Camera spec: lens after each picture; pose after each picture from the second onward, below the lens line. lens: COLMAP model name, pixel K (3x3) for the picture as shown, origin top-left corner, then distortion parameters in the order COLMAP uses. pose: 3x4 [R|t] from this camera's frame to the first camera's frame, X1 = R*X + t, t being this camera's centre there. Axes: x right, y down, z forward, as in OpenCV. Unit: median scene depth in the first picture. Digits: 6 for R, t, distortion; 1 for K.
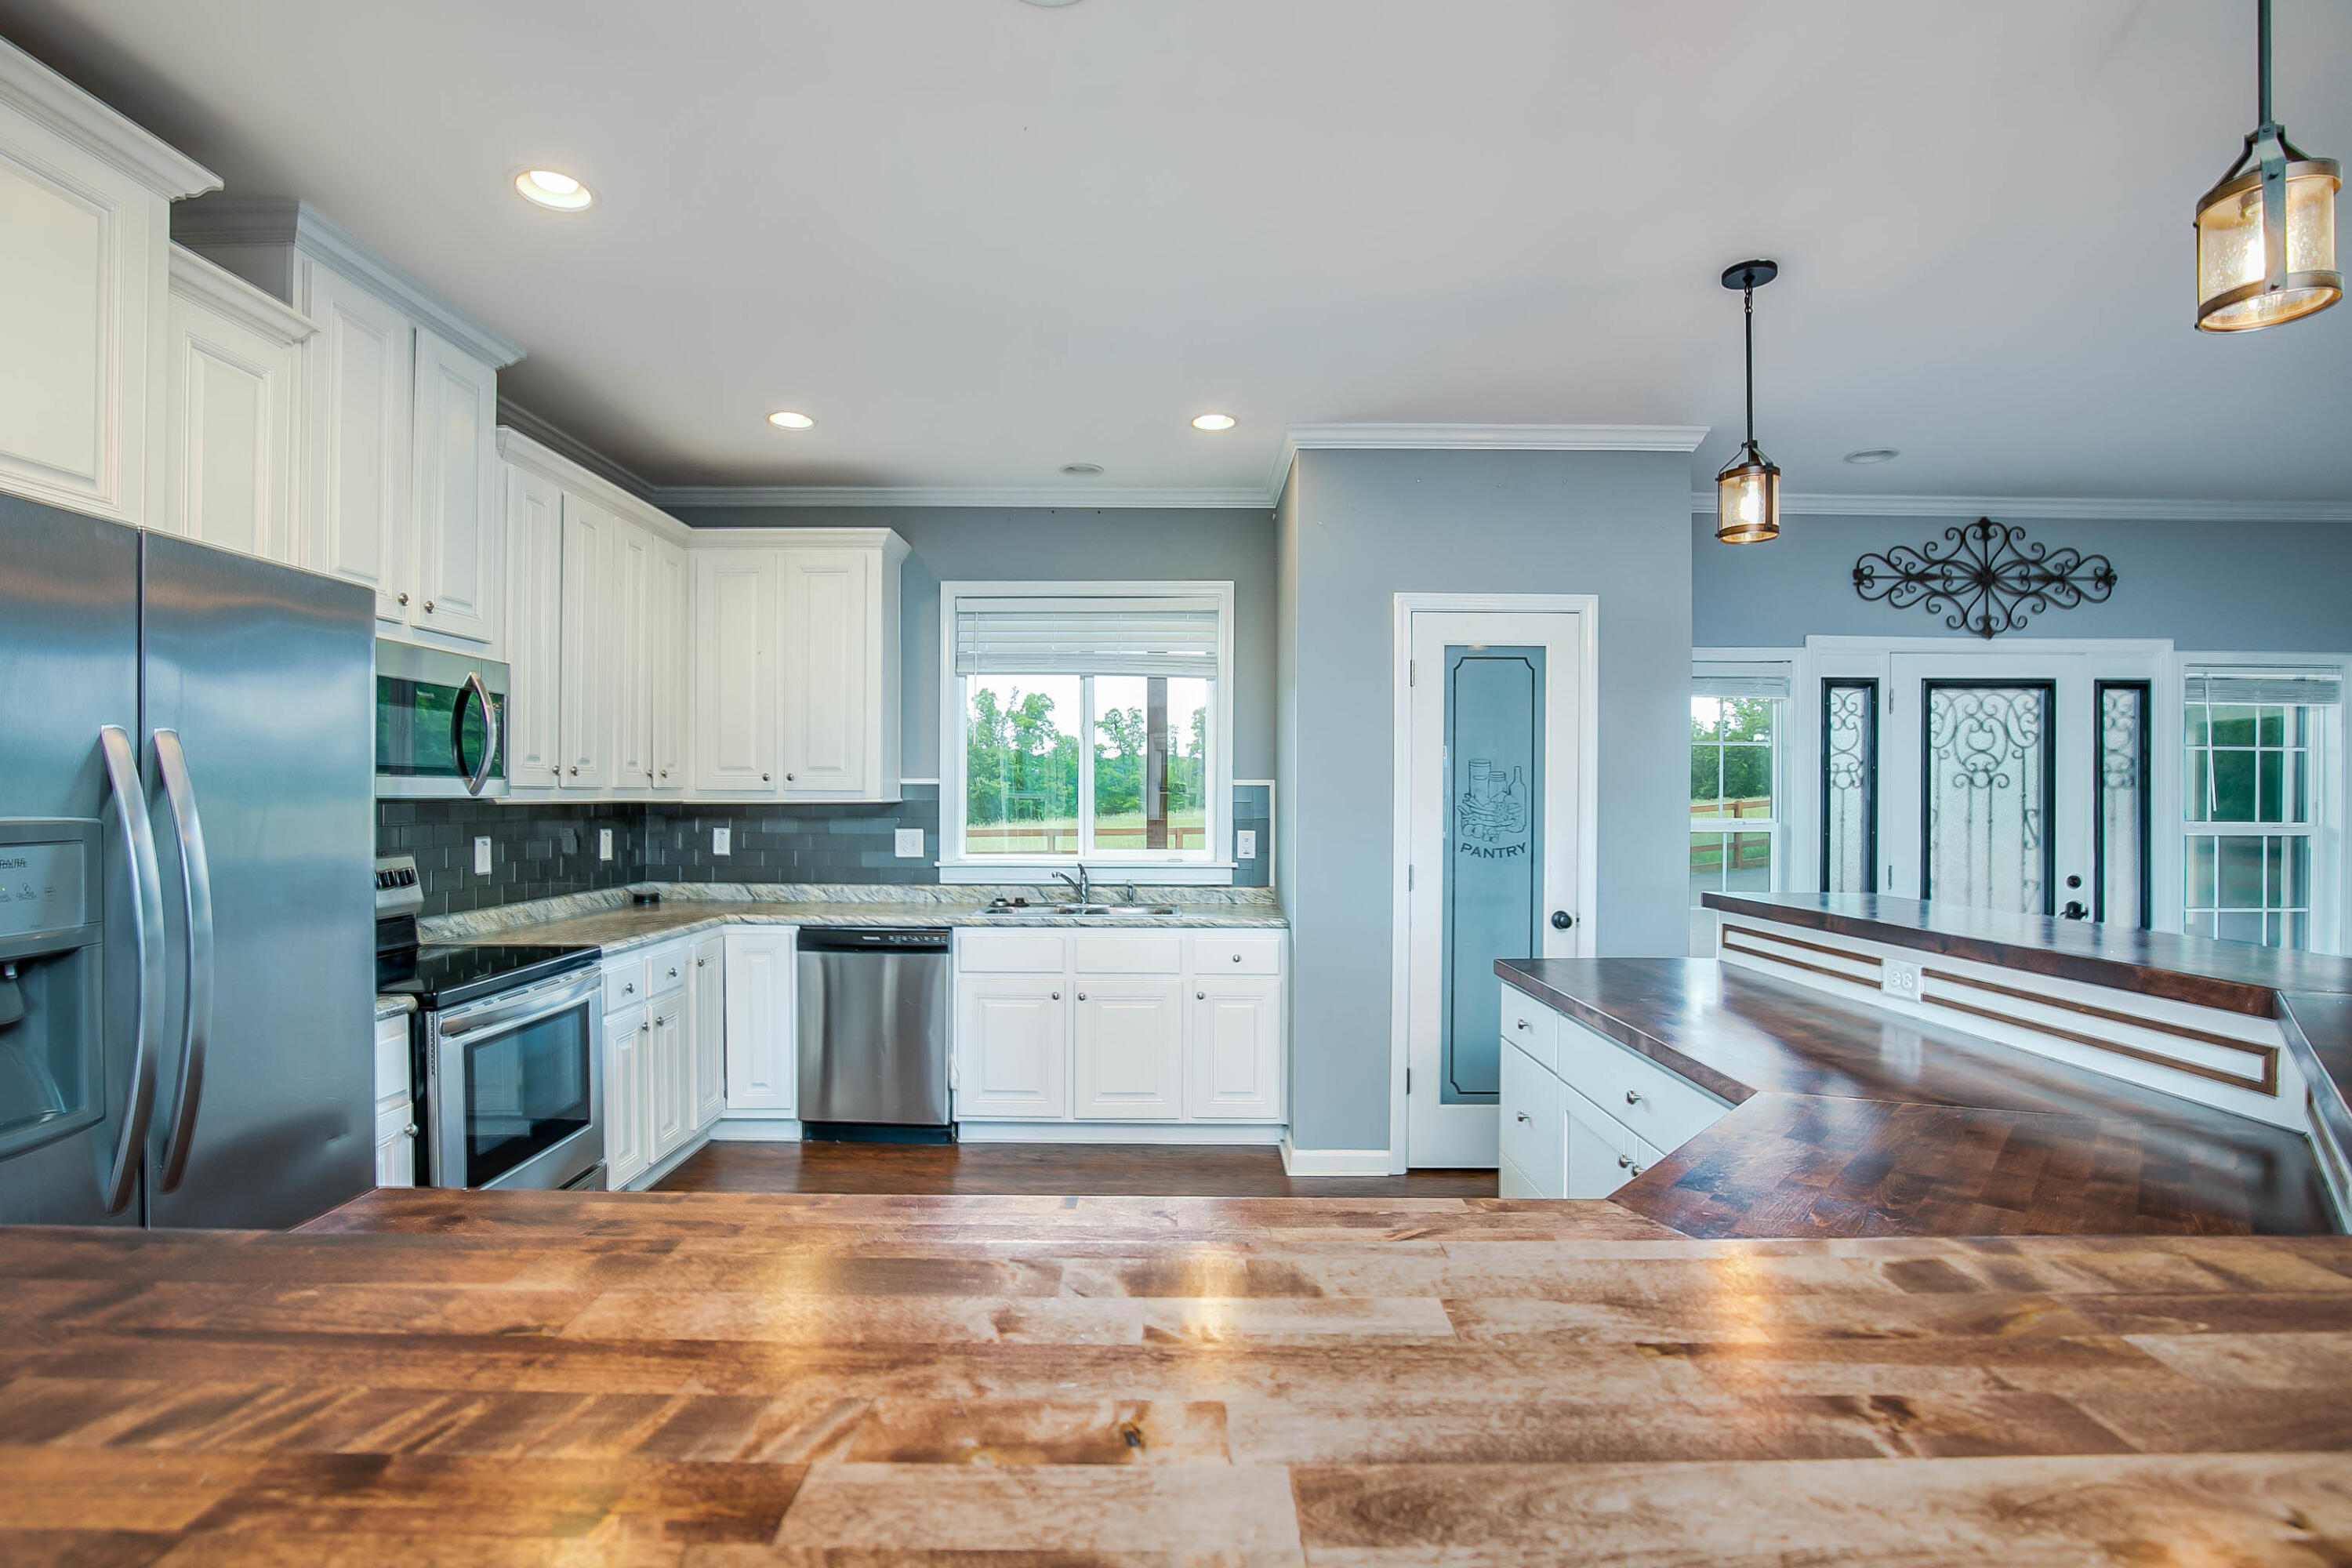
lens RADIAL K [[1106.5, 0, 1167.1], [0, 1106.5, 793.6], [0, 0, 1]] dist [-0.000402, 0.000520]
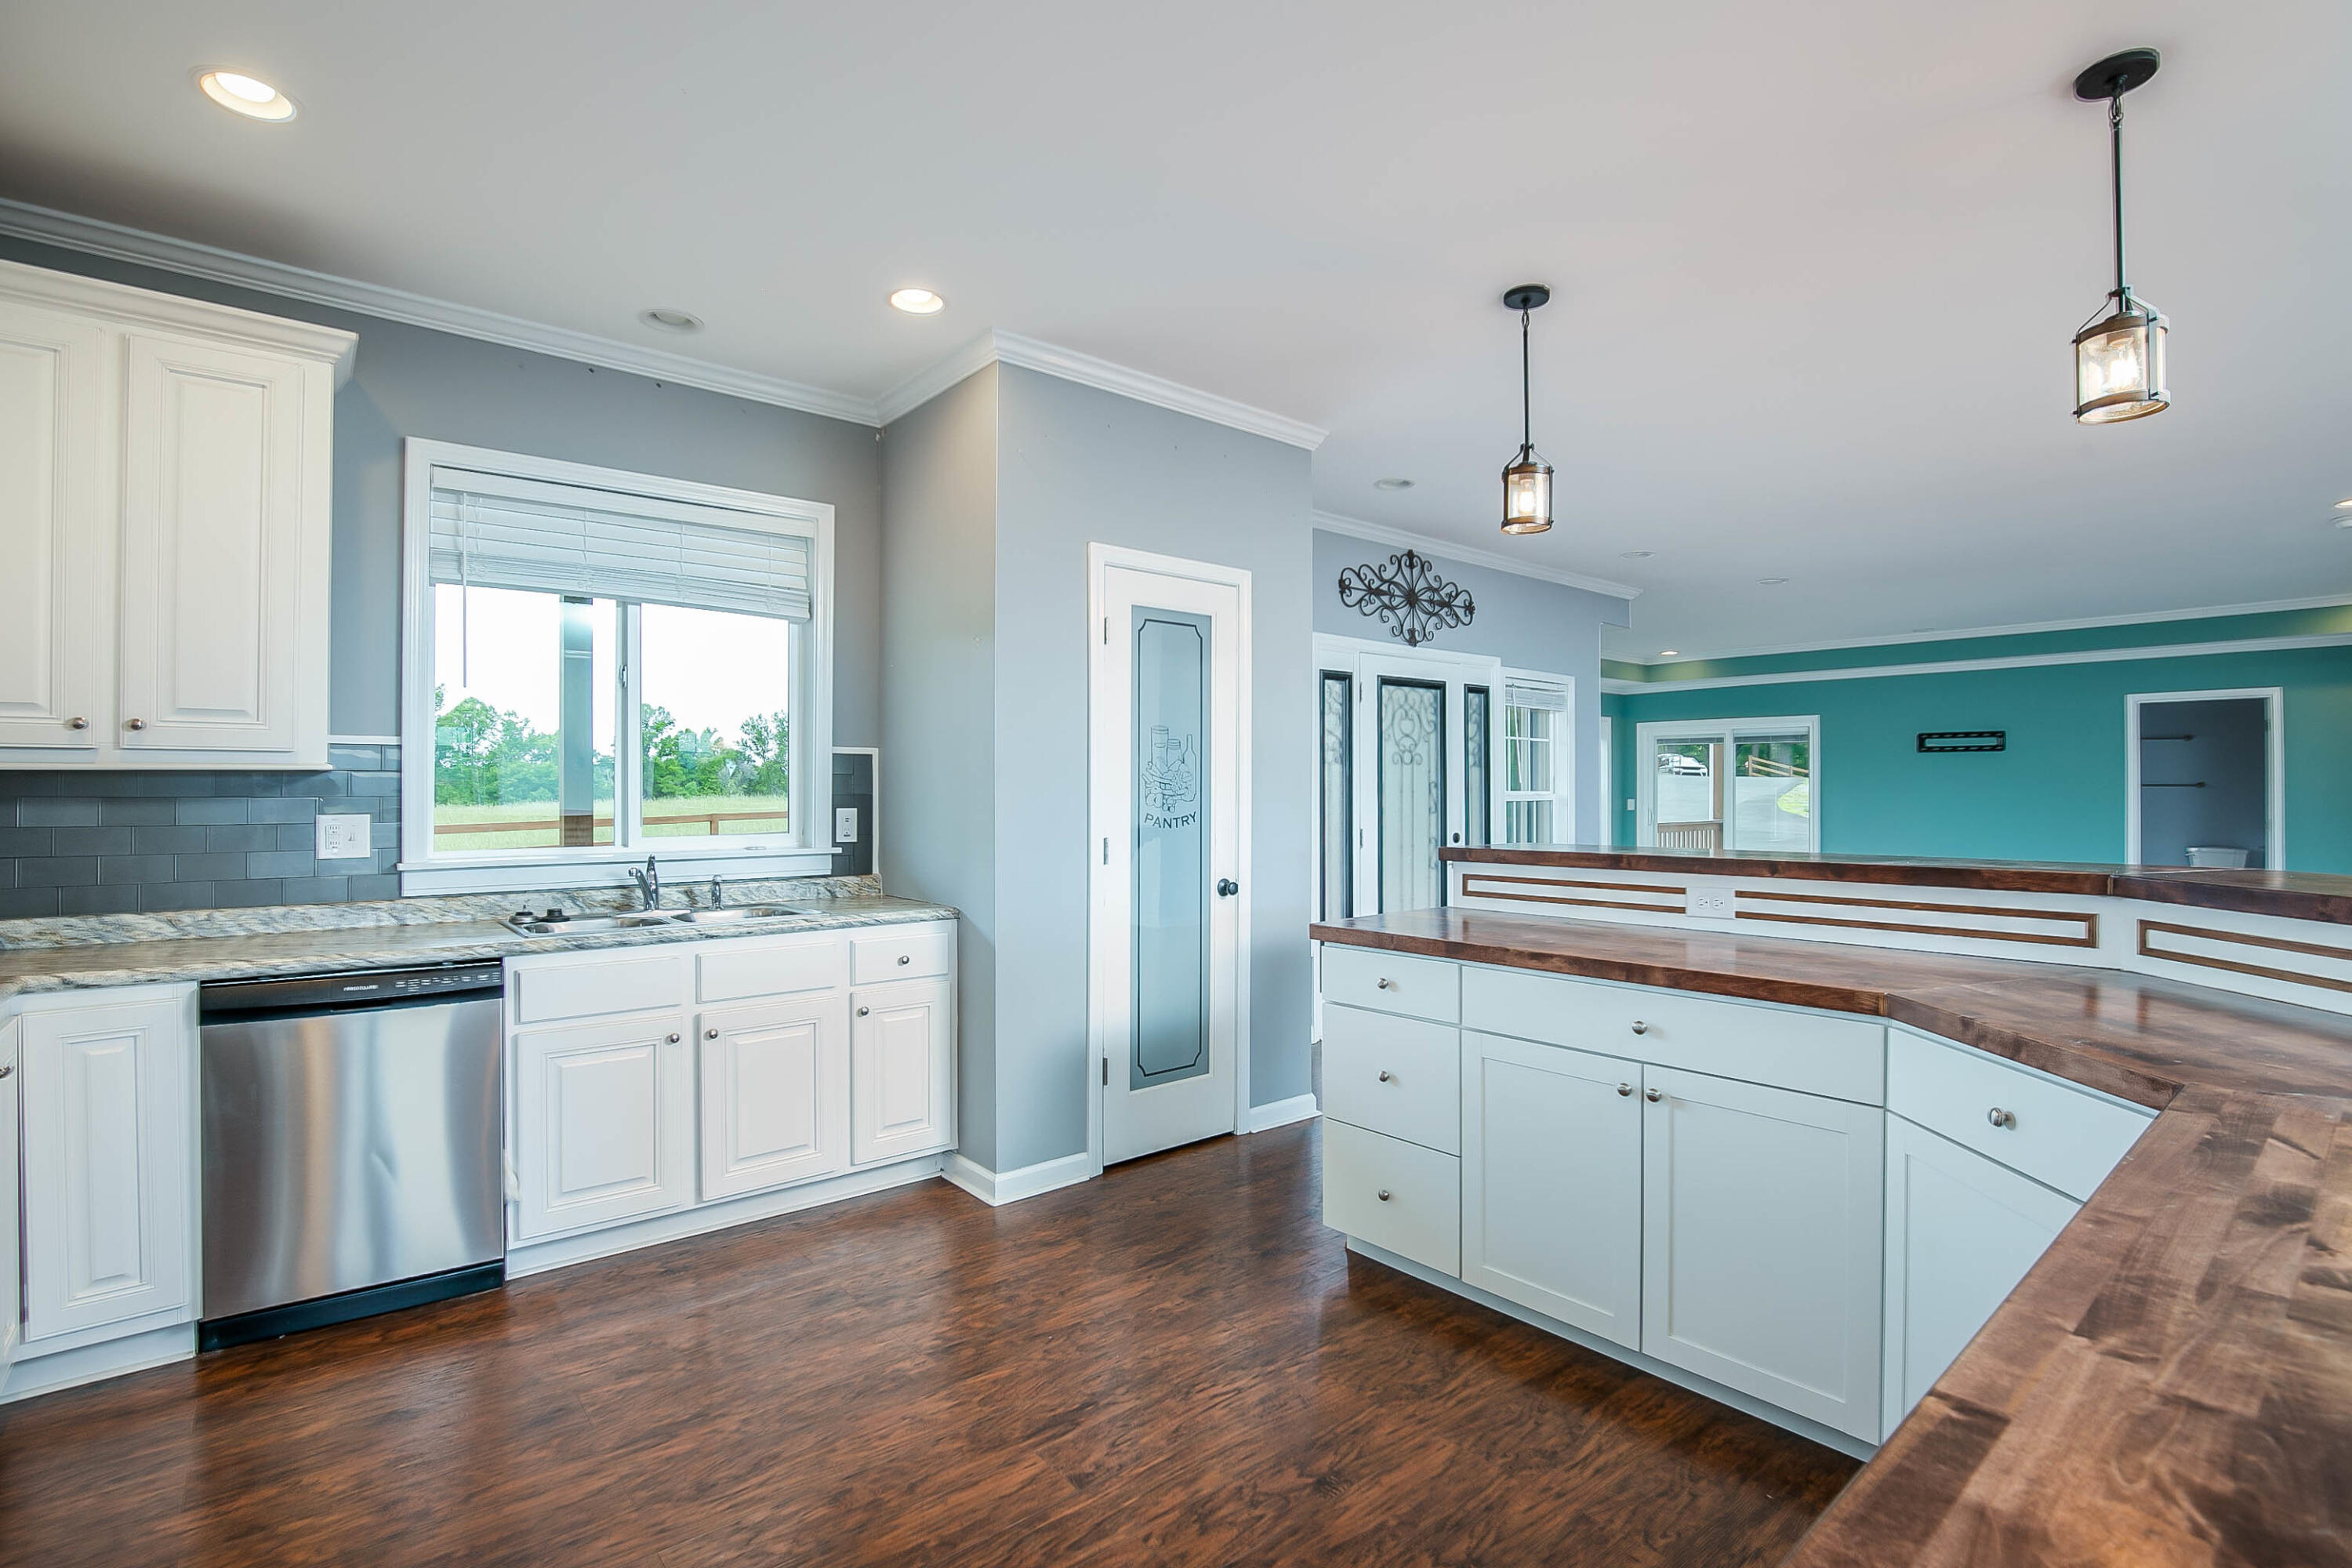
lens RADIAL K [[1099.2, 0, 1163.3], [0, 1099.2, 780.8], [0, 0, 1]] dist [-0.007977, 0.000342]
pose [[0.769727, 0.000104, 0.638374, -0.286477], [0.004258, 0.999977, -0.005296, 0.018994], [-0.638360, 0.006794, 0.769708, 0.226991]]
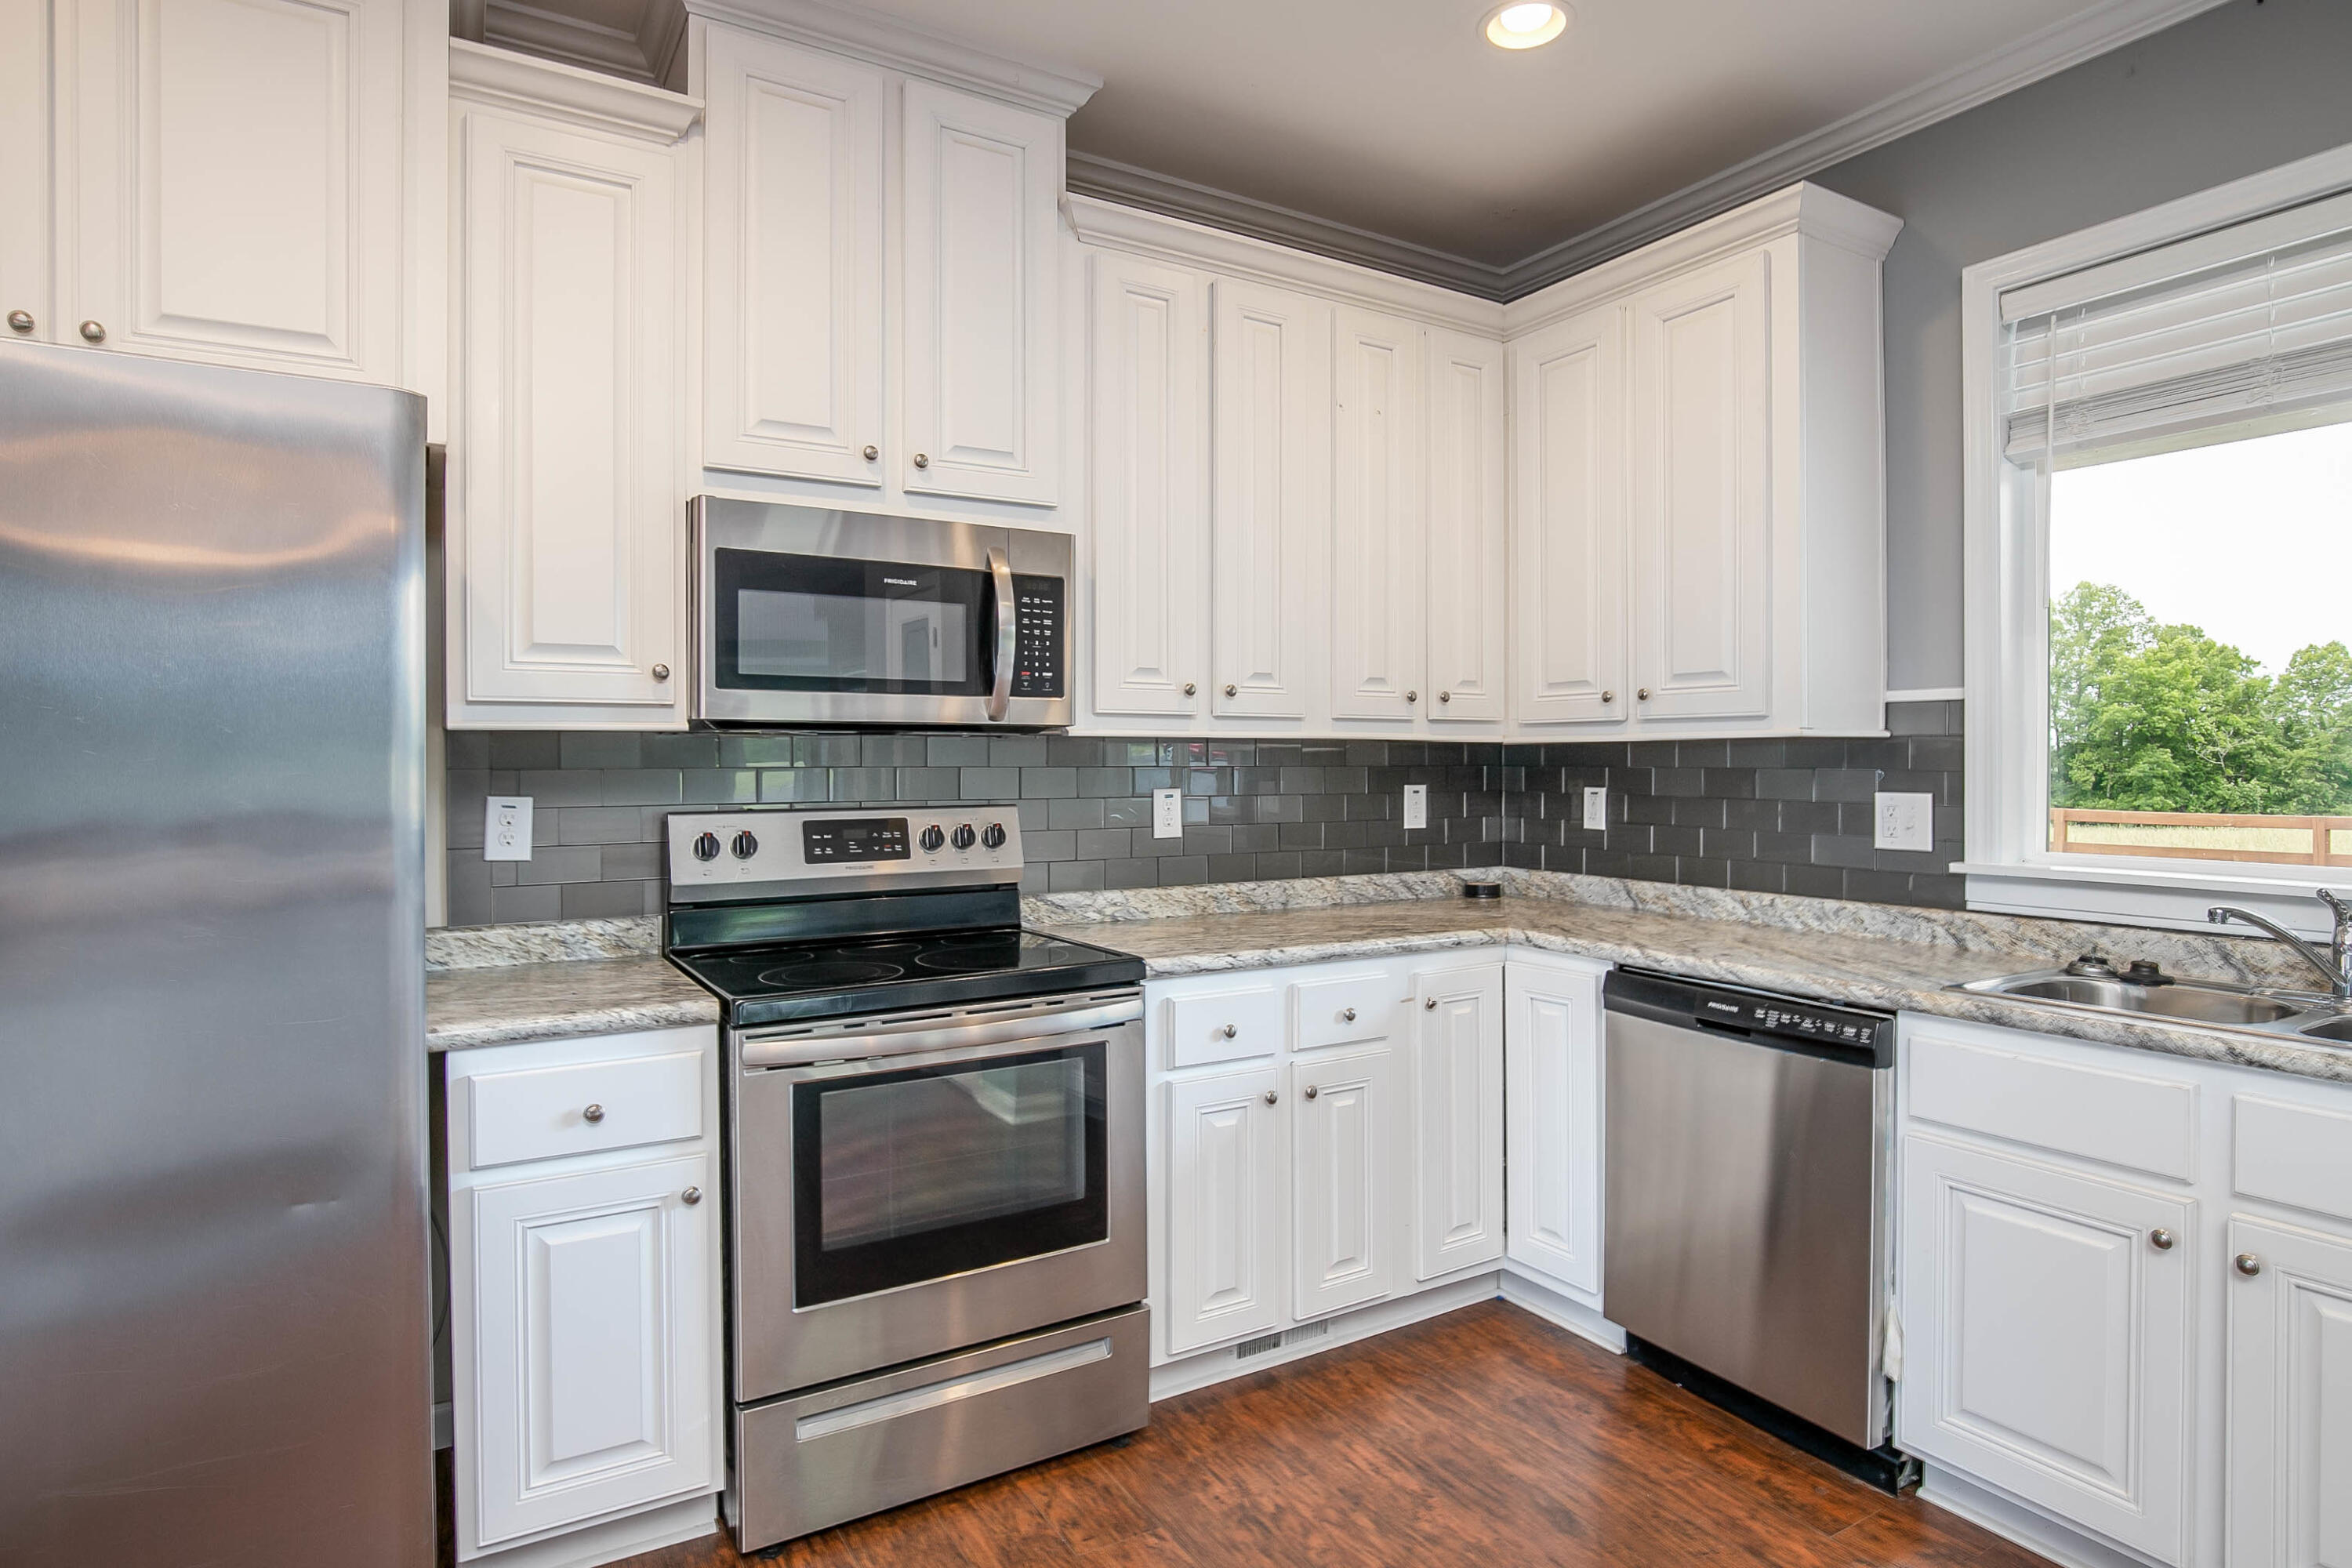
lens RADIAL K [[1248.6, 0, 1175.8], [0, 1248.6, 765.5], [0, 0, 1]] dist [-0.018277, -0.001152]
pose [[0.520161, -0.003845, -0.854059, 0.073457], [0.004245, 0.999989, -0.001917, 0.020946], [0.854057, -0.002629, 0.520172, 0.460569]]
